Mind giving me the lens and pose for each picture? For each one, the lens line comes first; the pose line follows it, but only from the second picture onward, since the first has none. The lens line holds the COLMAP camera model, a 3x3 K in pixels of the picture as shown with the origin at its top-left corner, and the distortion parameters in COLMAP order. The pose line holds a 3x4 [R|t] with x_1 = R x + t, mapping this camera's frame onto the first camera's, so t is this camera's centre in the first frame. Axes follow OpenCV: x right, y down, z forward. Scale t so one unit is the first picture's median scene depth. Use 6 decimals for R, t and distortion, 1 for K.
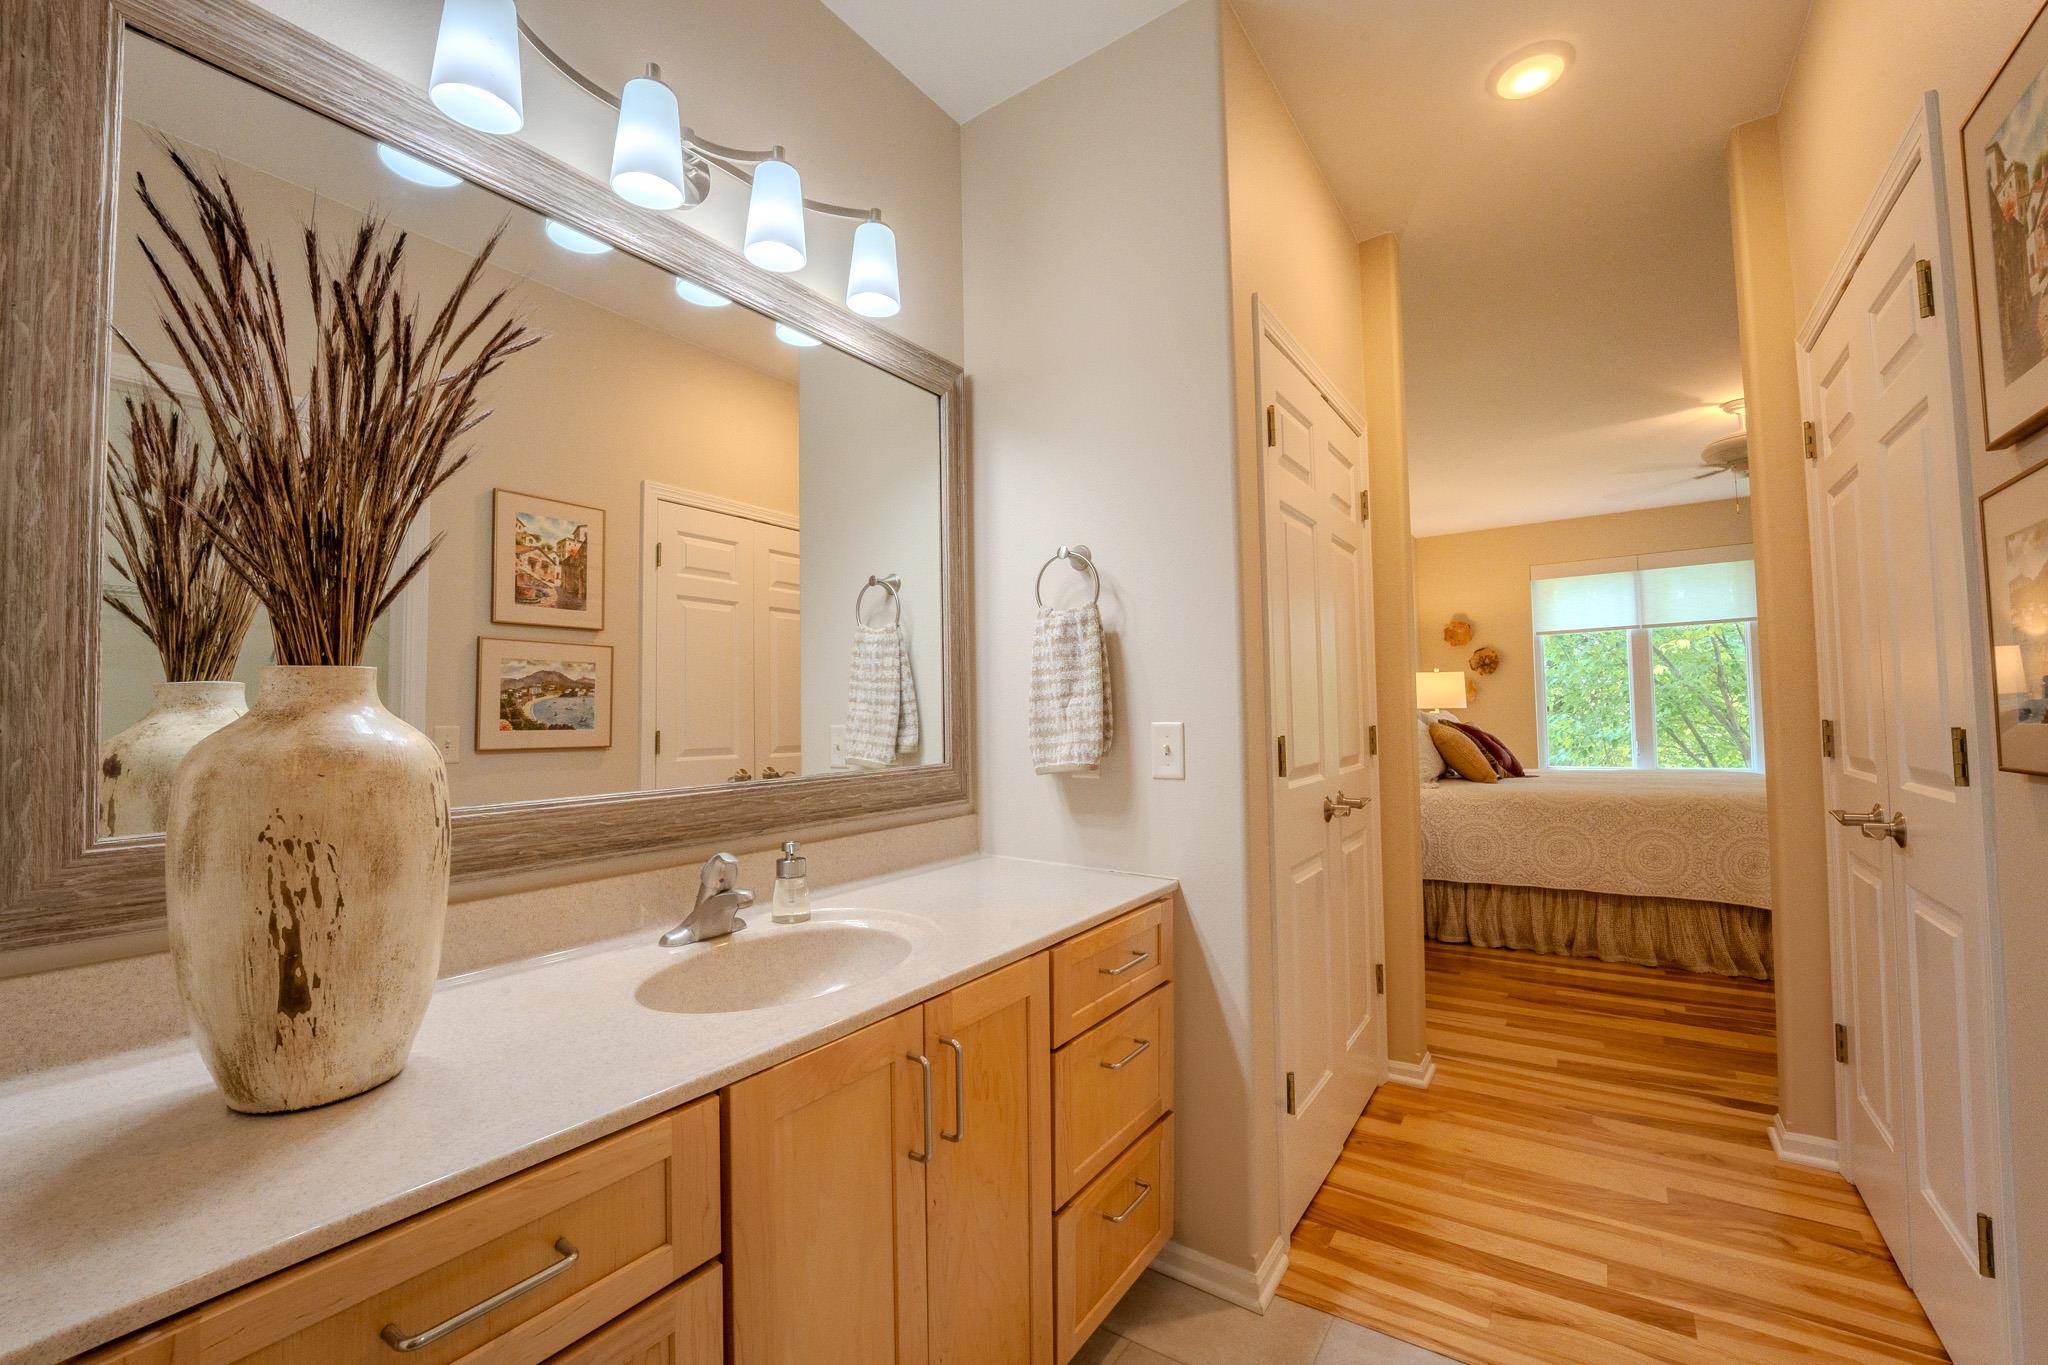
lens RADIAL K [[847.1, 0, 1011.4], [0, 847.1, 688.0], [0, 0, 1]] dist [-0.019652, 0.000246]
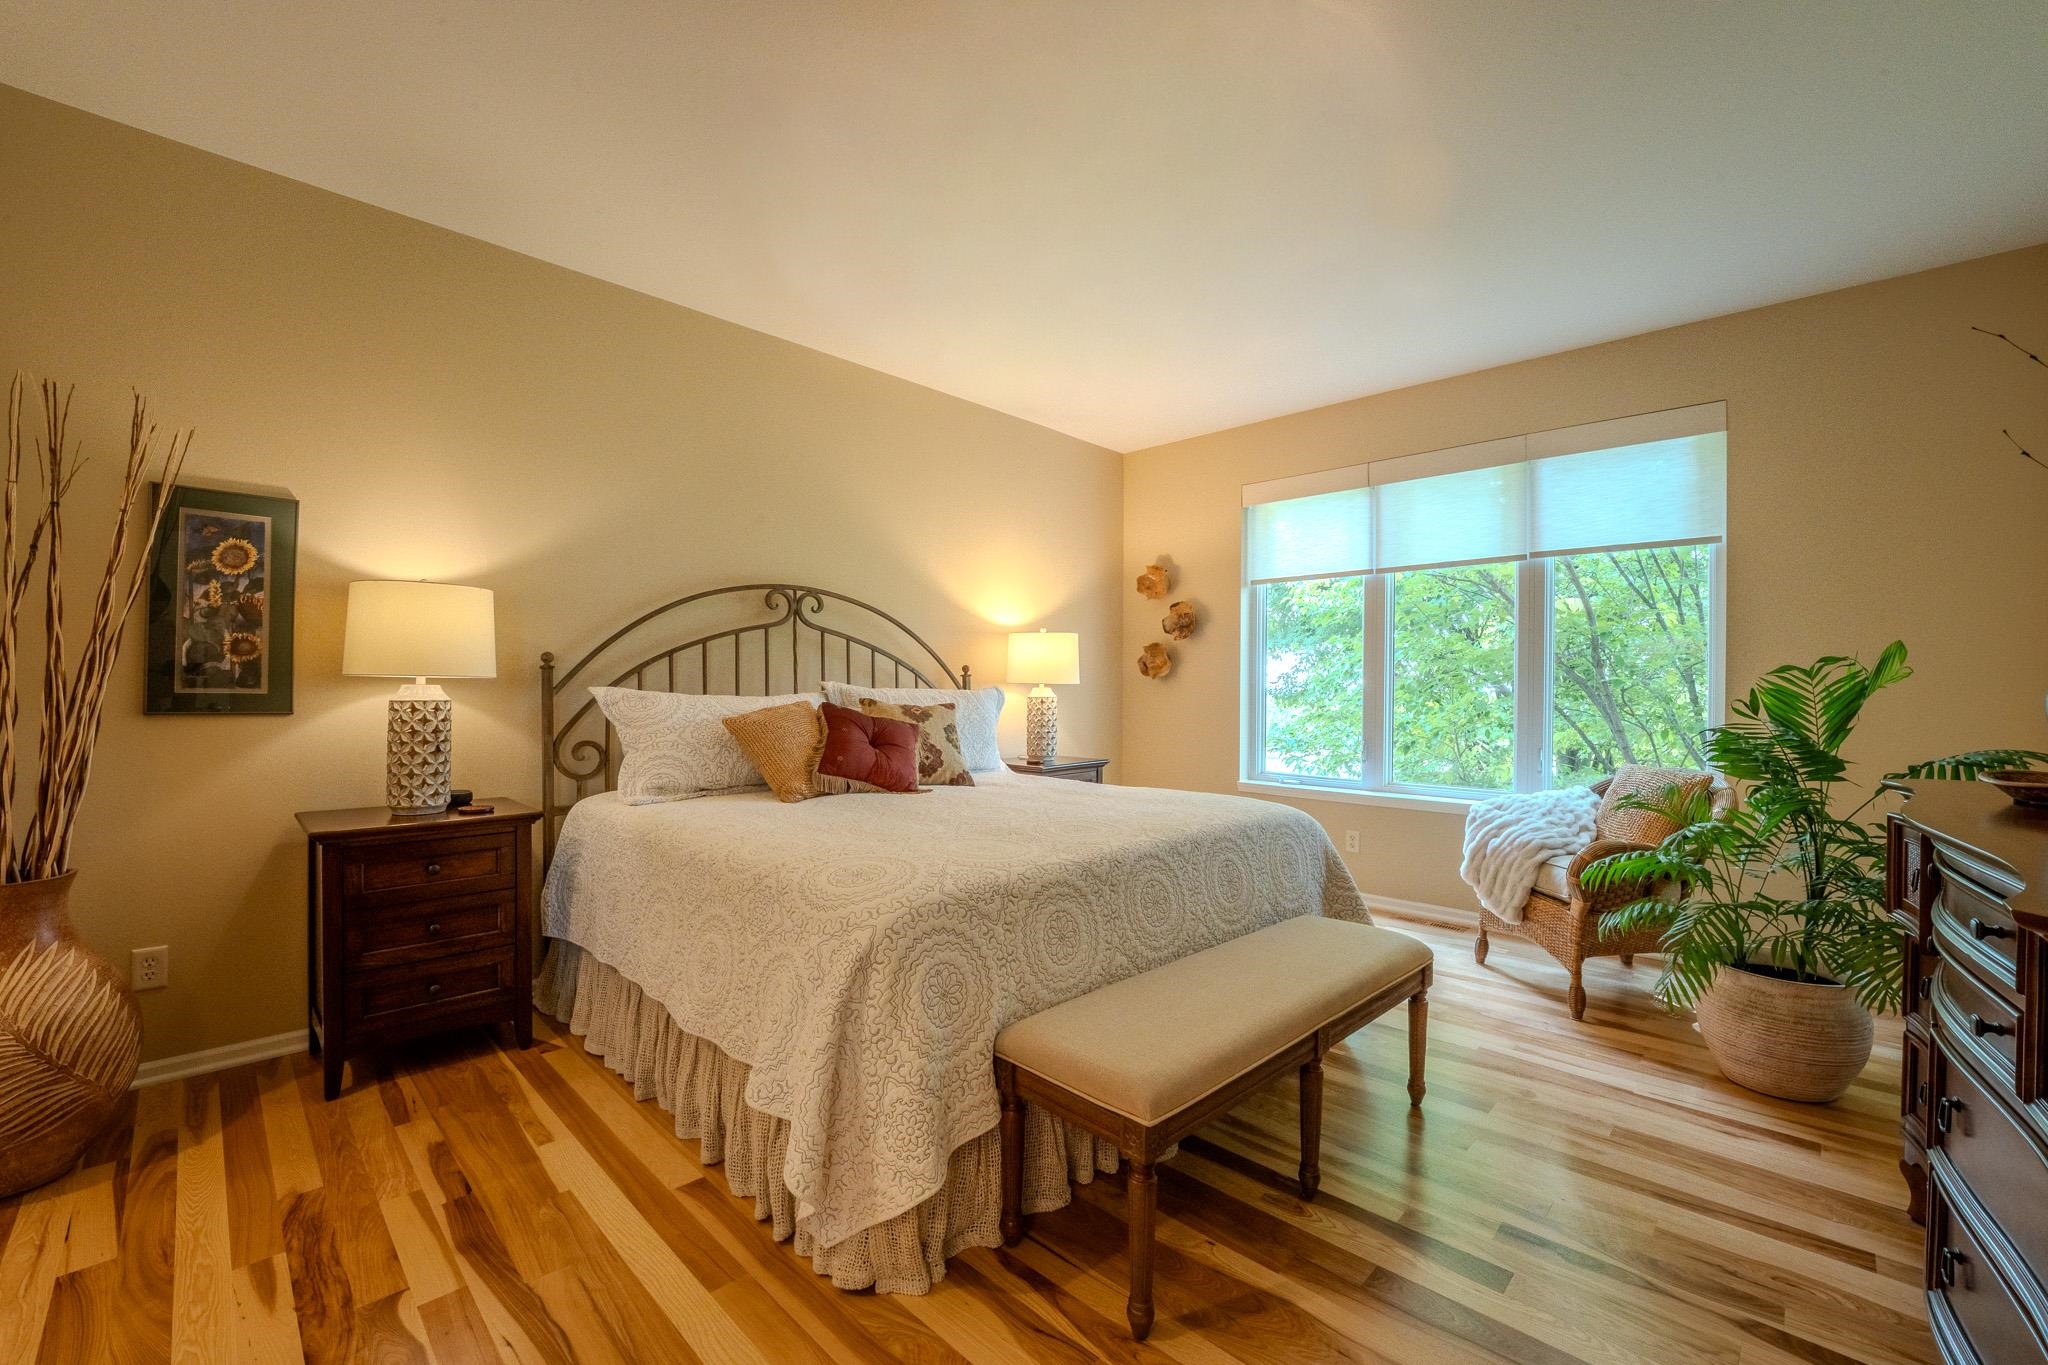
lens RADIAL K [[847.1, 0, 1011.4], [0, 847.1, 688.0], [0, 0, 1]] dist [-0.019652, 0.000246]
pose [[0.986250, 0.029293, -0.162646, 0.580258], [-0.024452, 0.999199, 0.031691, 0.005843], [0.163444, -0.027278, 0.986175, 0.286878]]
